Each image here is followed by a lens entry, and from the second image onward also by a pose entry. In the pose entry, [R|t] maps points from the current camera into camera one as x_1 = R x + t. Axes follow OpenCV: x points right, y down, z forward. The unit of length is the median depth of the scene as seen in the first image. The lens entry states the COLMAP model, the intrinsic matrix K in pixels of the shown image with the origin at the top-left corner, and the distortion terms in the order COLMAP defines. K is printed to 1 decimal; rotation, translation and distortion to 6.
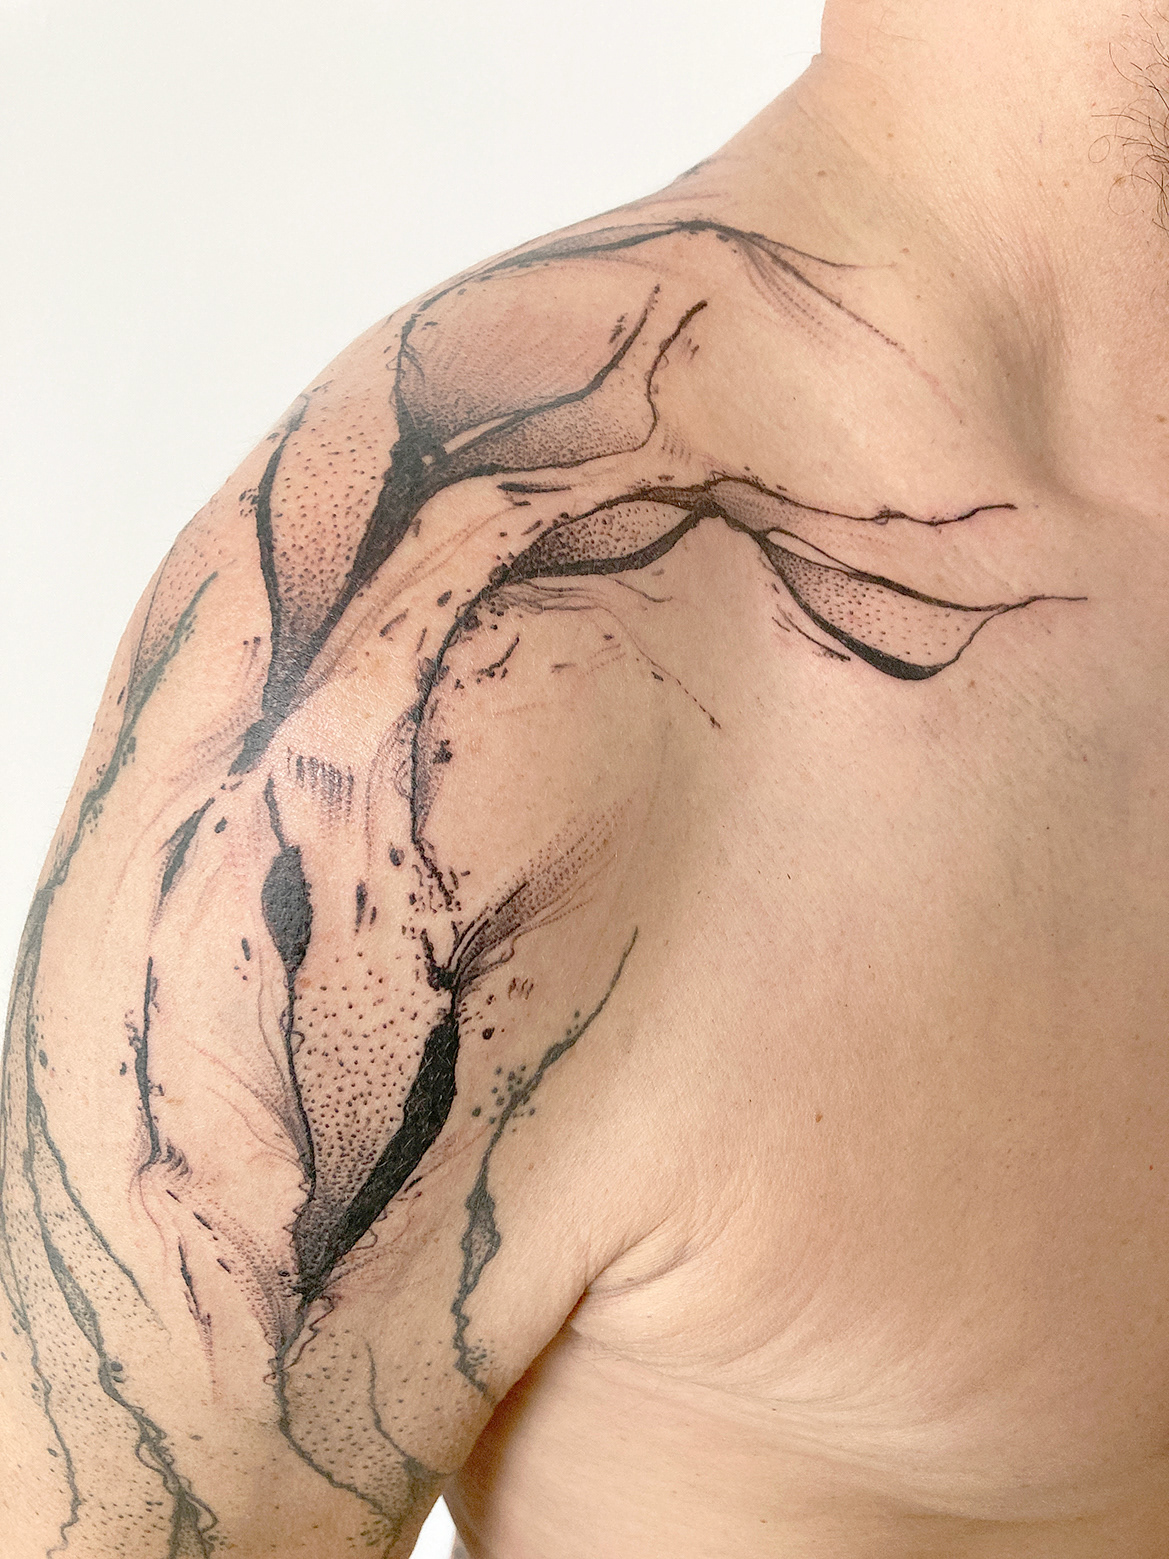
lens RADIAL K [[1280.6, 0, 583.0], [0, 1280.6, 773.2], [0, 0, 1]] dist [0.138119, -0.289849]
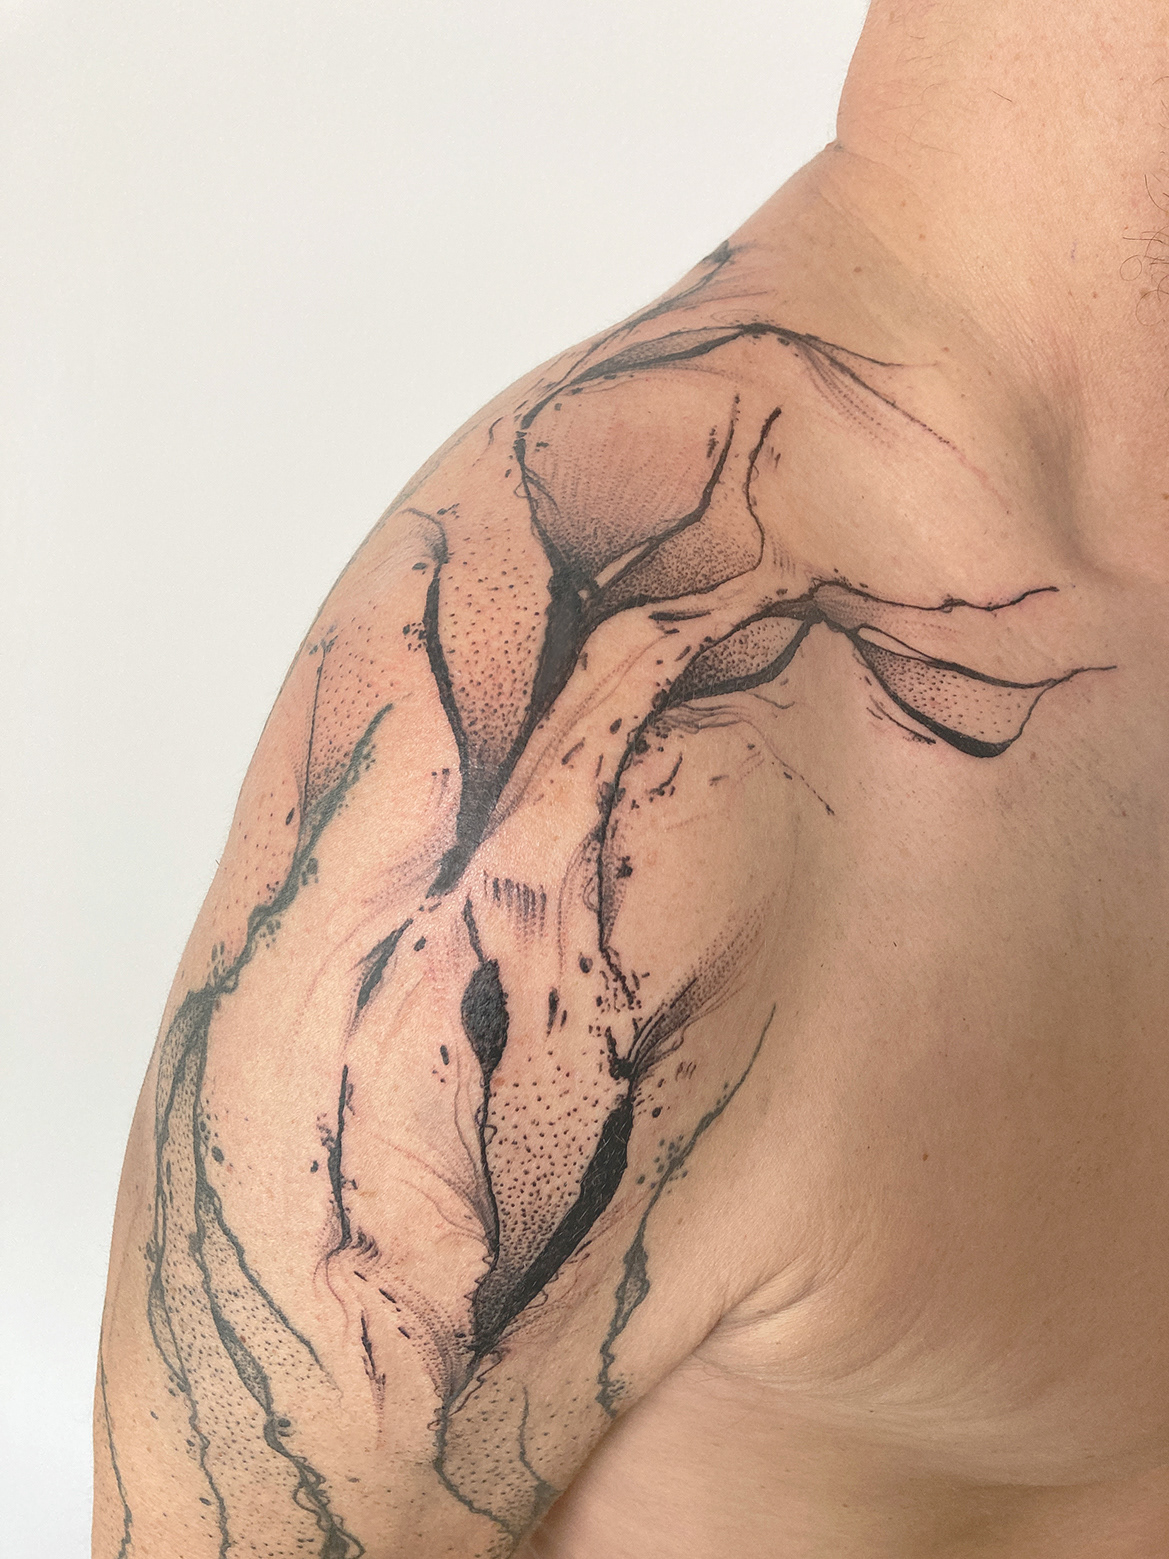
lens RADIAL K [[1280.6, 0, 583.0], [0, 1280.6, 773.2], [0, 0, 1]] dist [0.138119, -0.289849]
pose [[0.992651, -0.045913, 0.111965, -0.242418], [0.041659, 0.998329, 0.040037, -0.131328], [-0.113616, -0.035079, 0.992905, -0.076852]]
